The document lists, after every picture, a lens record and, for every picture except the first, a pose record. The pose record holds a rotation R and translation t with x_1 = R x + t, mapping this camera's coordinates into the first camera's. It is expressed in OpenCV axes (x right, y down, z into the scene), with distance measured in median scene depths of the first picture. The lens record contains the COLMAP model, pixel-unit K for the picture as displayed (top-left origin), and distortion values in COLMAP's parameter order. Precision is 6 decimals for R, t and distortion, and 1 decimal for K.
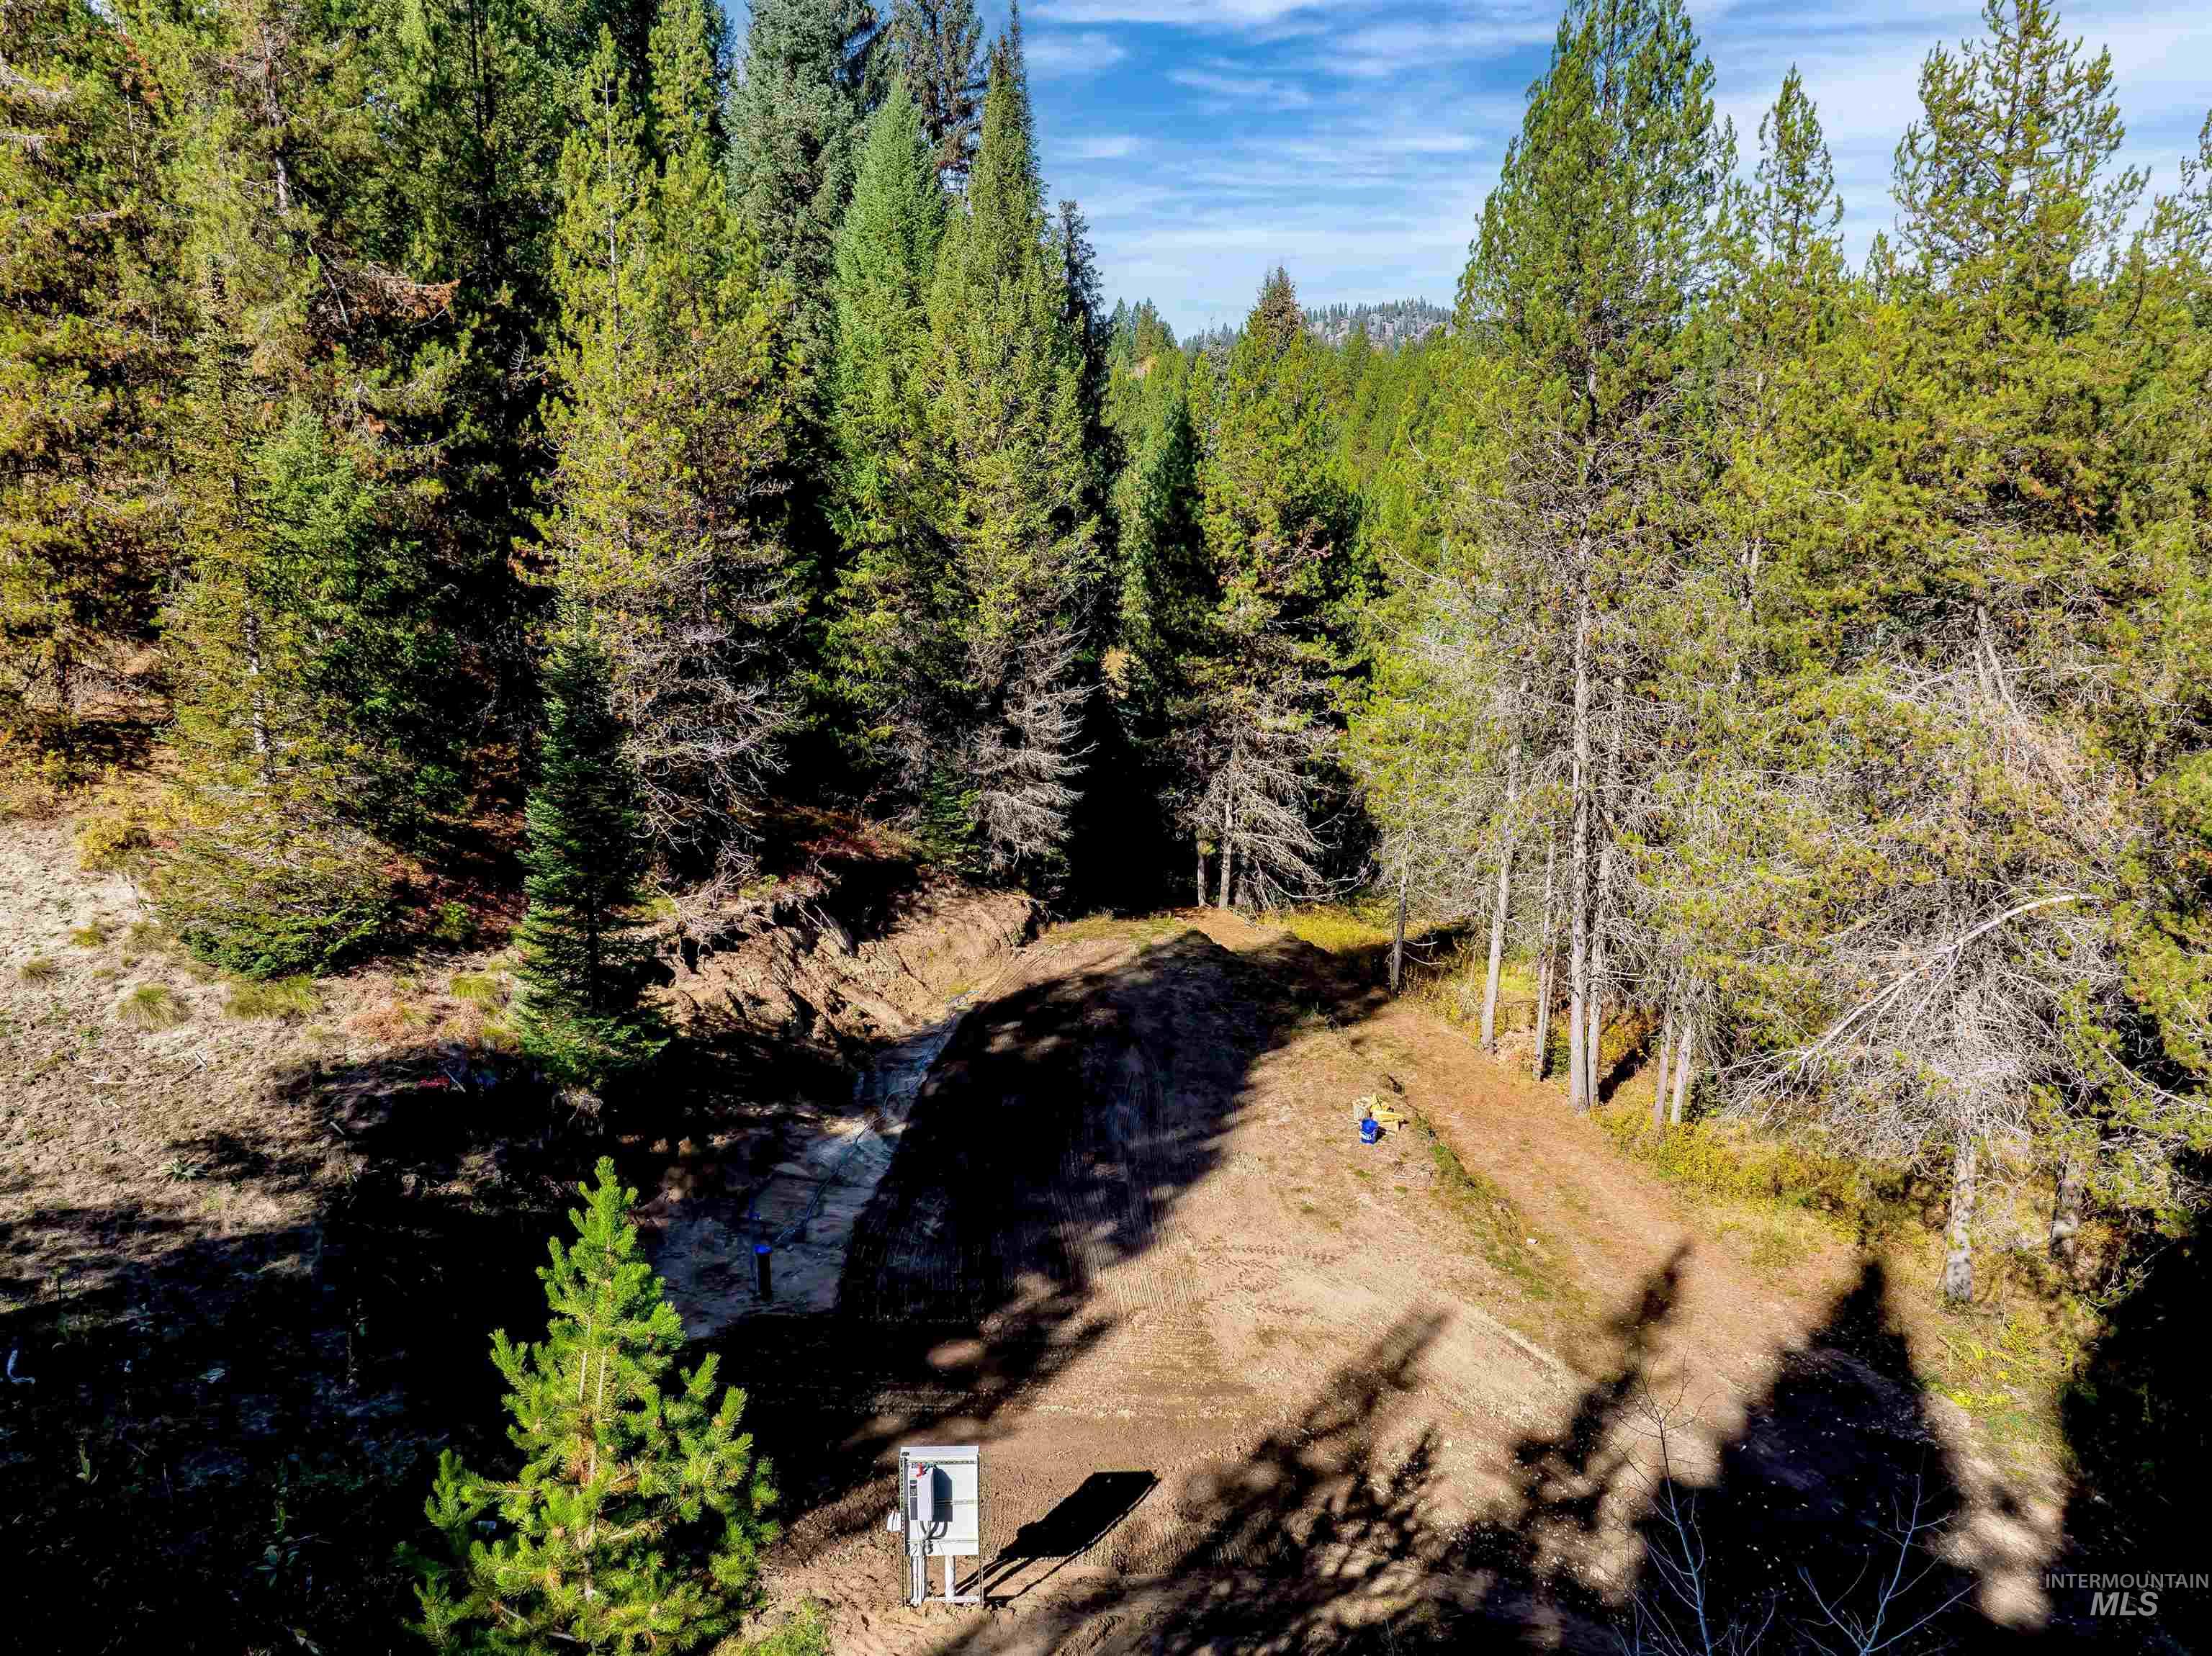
lens RADIAL K [[1574.0, 0, 1120.9], [0, 1574.0, 828.6], [0, 0, 1]] dist [-0.050171, 0.025999]
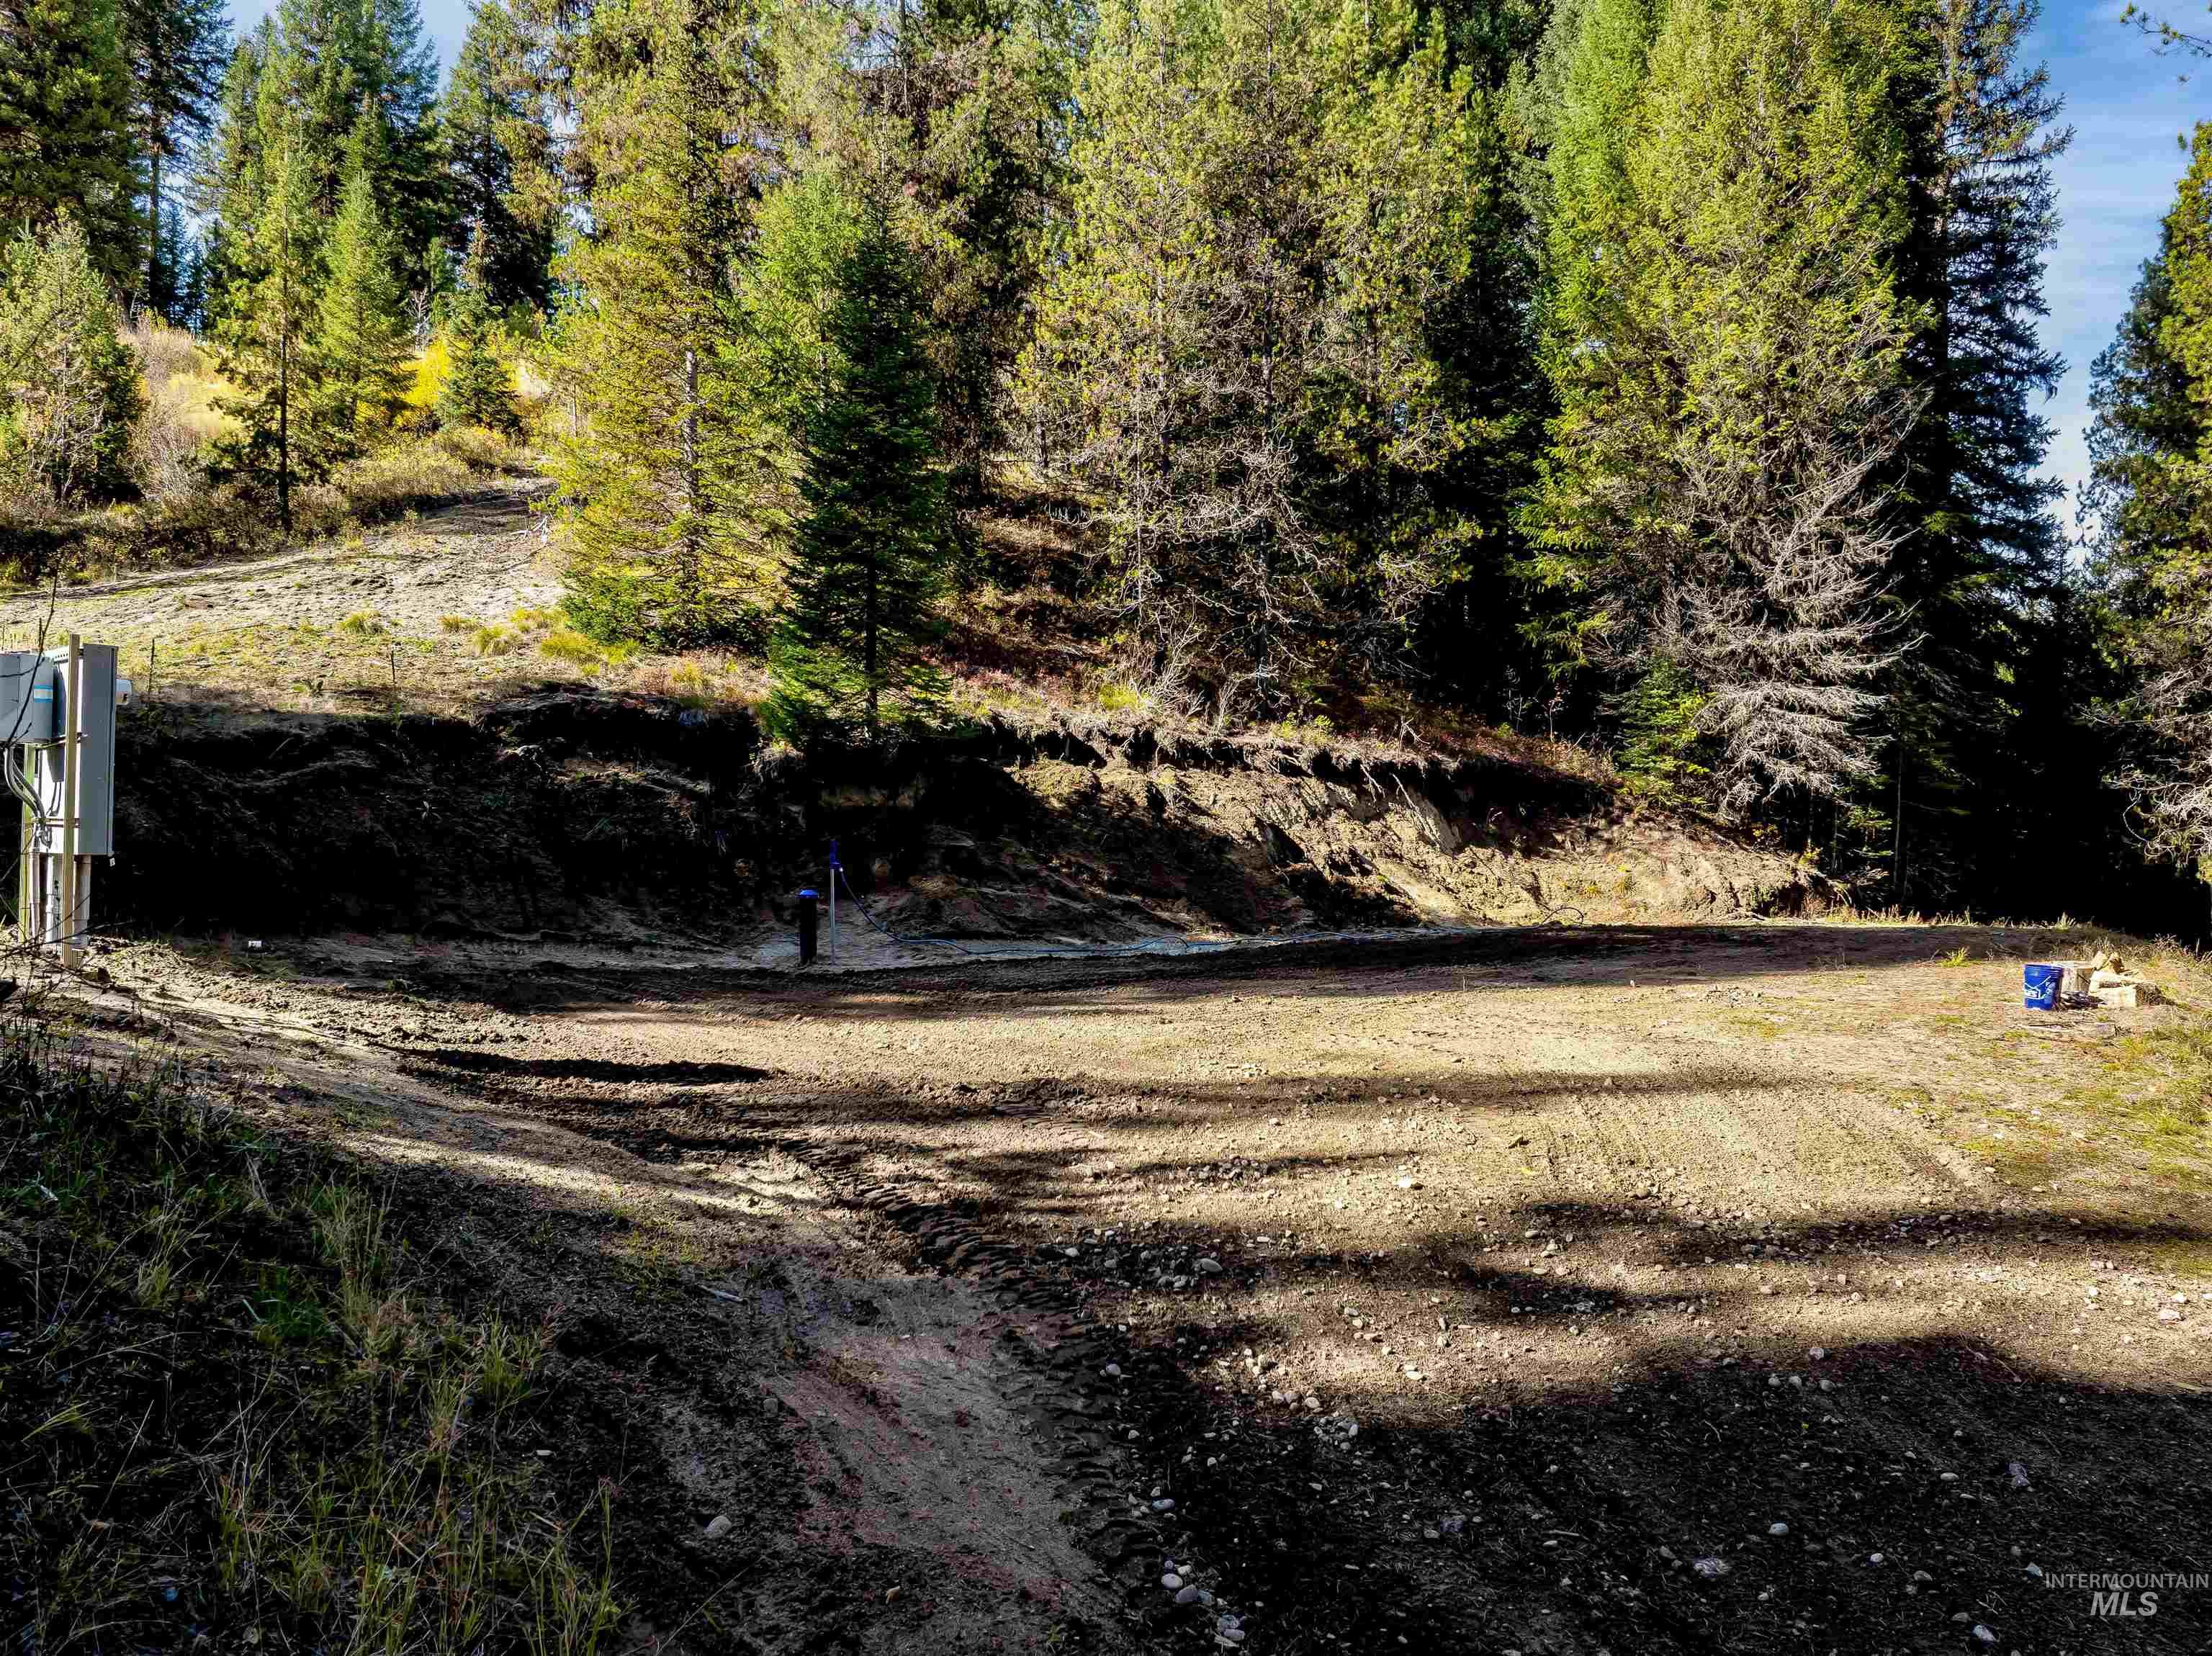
lens RADIAL K [[1574.0, 0, 1100.8], [0, 1574.0, 829.1], [0, 0, 1]] dist [-0.050171, 0.025999]
pose [[0.705994, -0.011360, -0.708127, 0.283547], [-0.153267, 0.973726, -0.168427, 0.264482], [0.691435, 0.227441, 0.685703, 0.469685]]
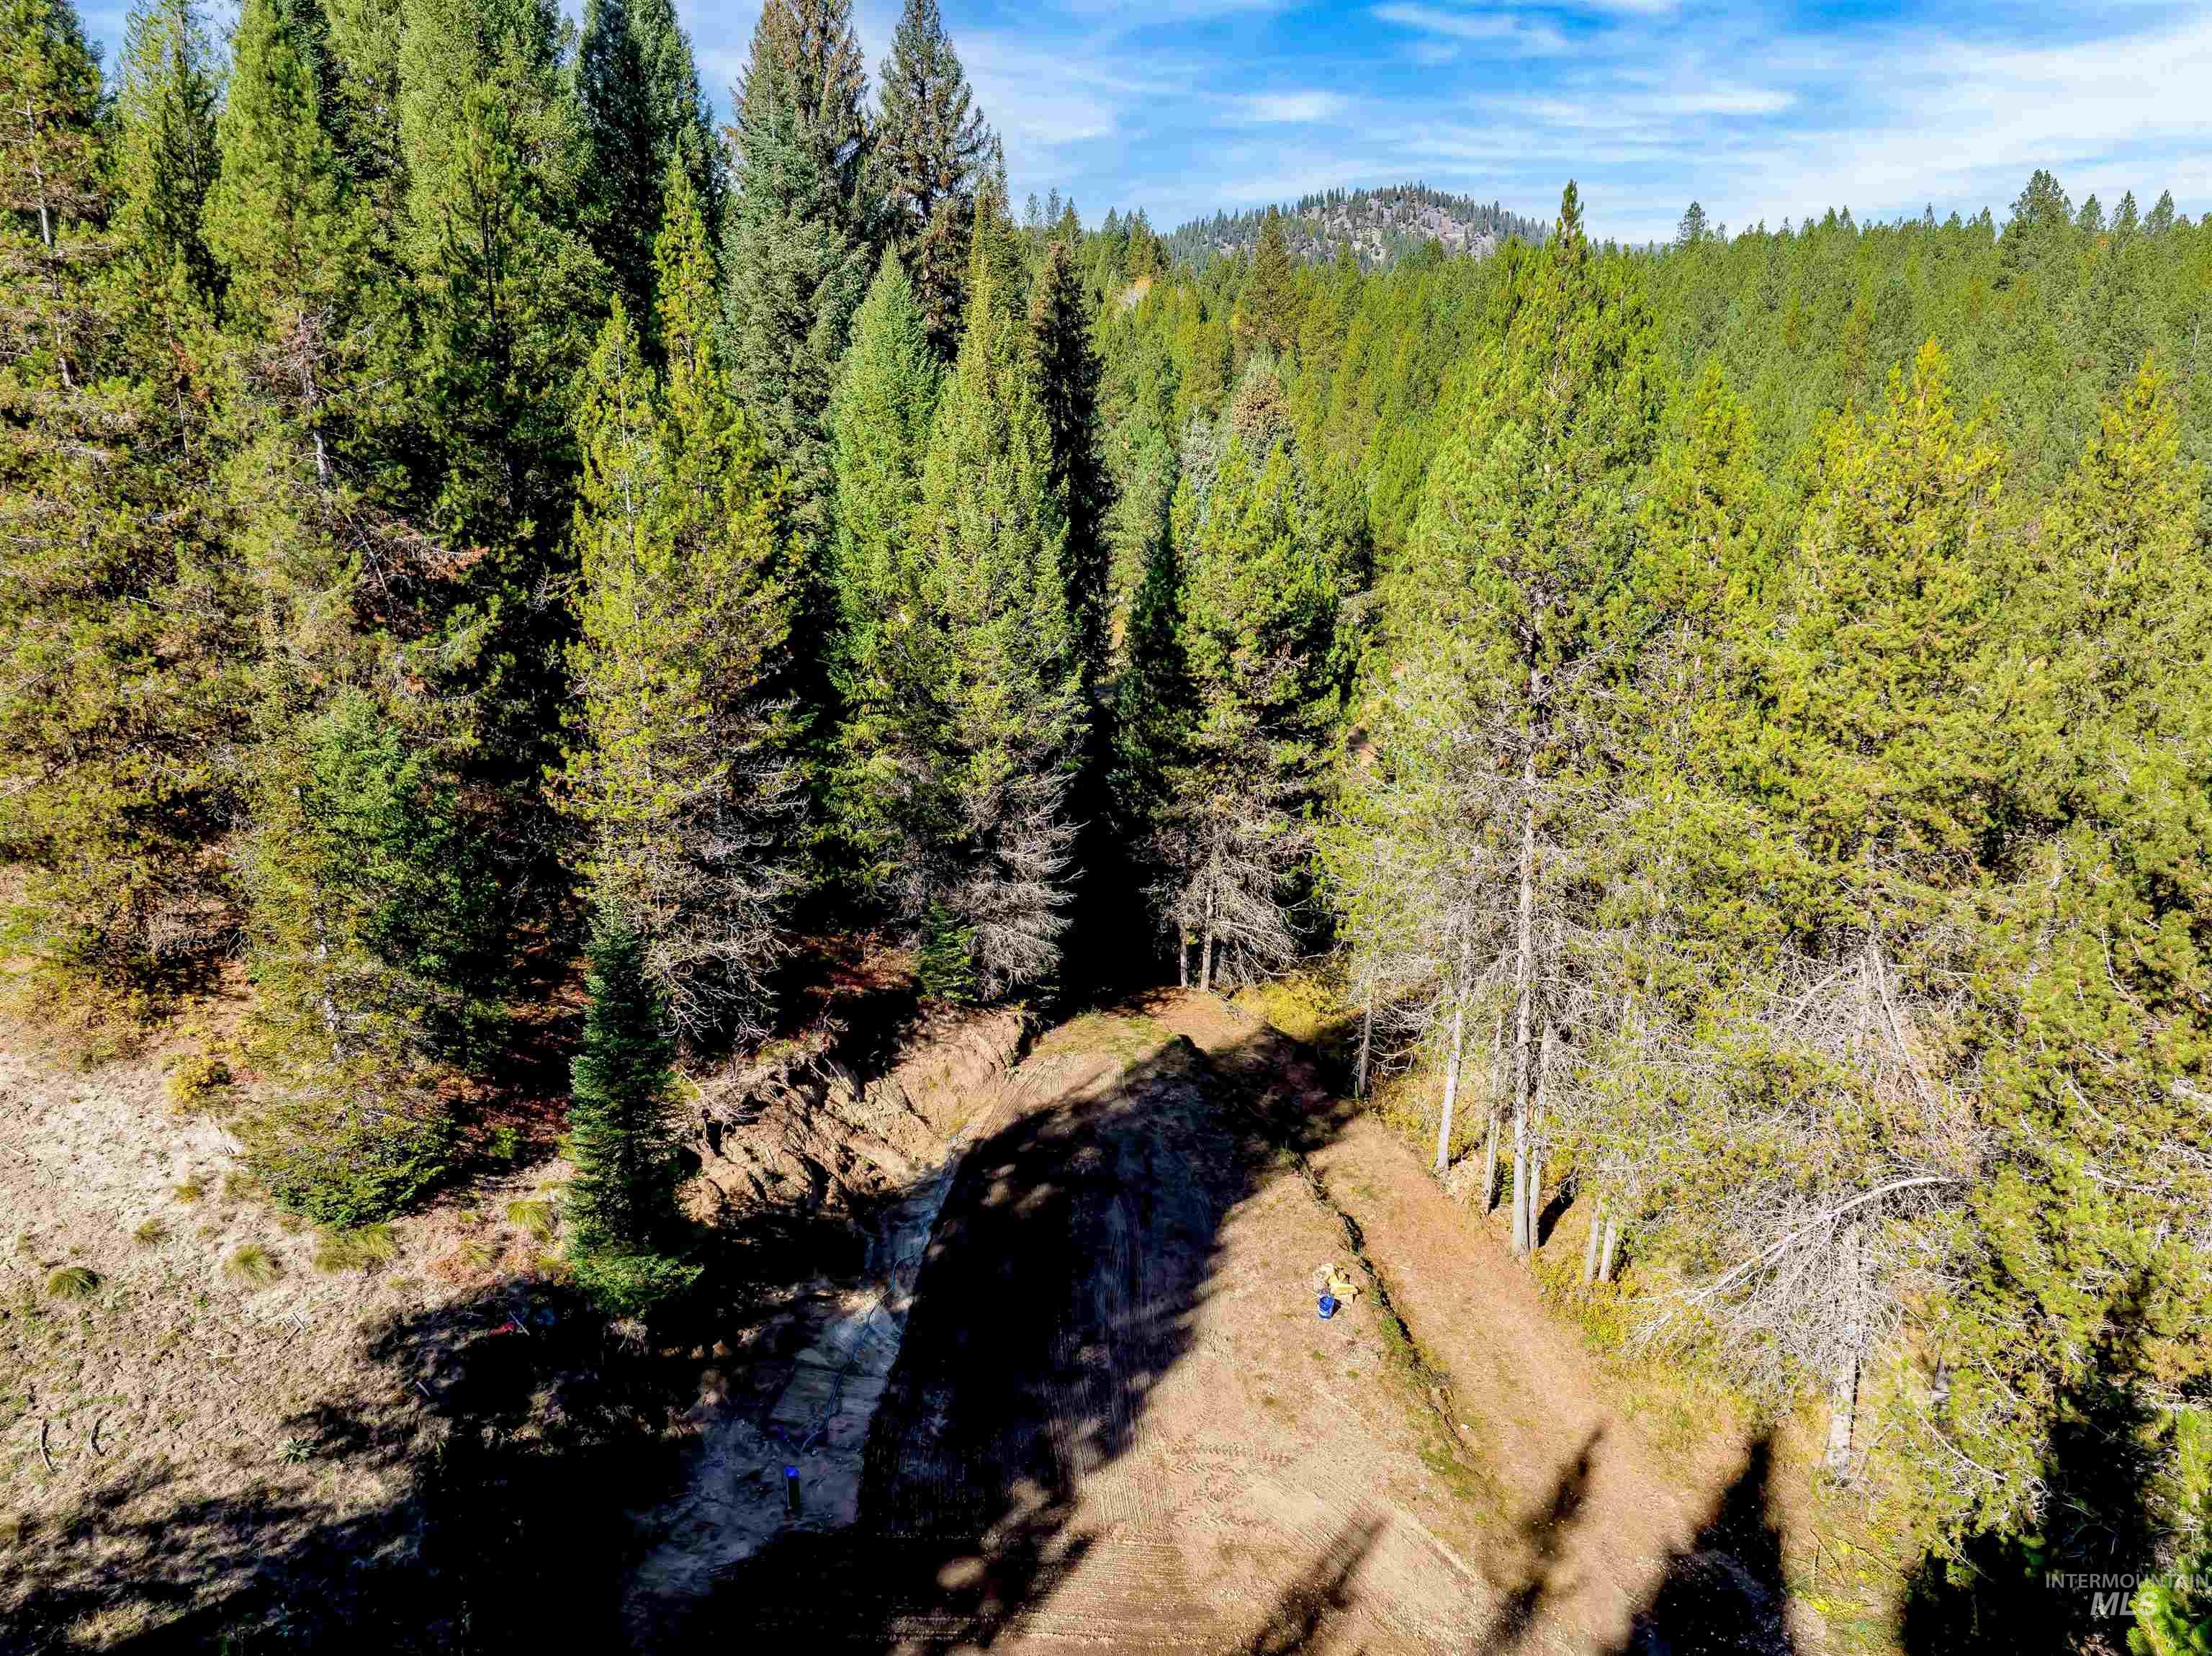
lens RADIAL K [[1574.0, 0, 1120.3], [0, 1574.0, 829.5], [0, 0, 1]] dist [-0.050171, 0.025999]
pose [[0.999992, -0.001934, 0.003446, 0.008036], [0.001686, 0.997513, 0.070461, -0.221998], [-0.003574, -0.070455, 0.997509, -0.090615]]
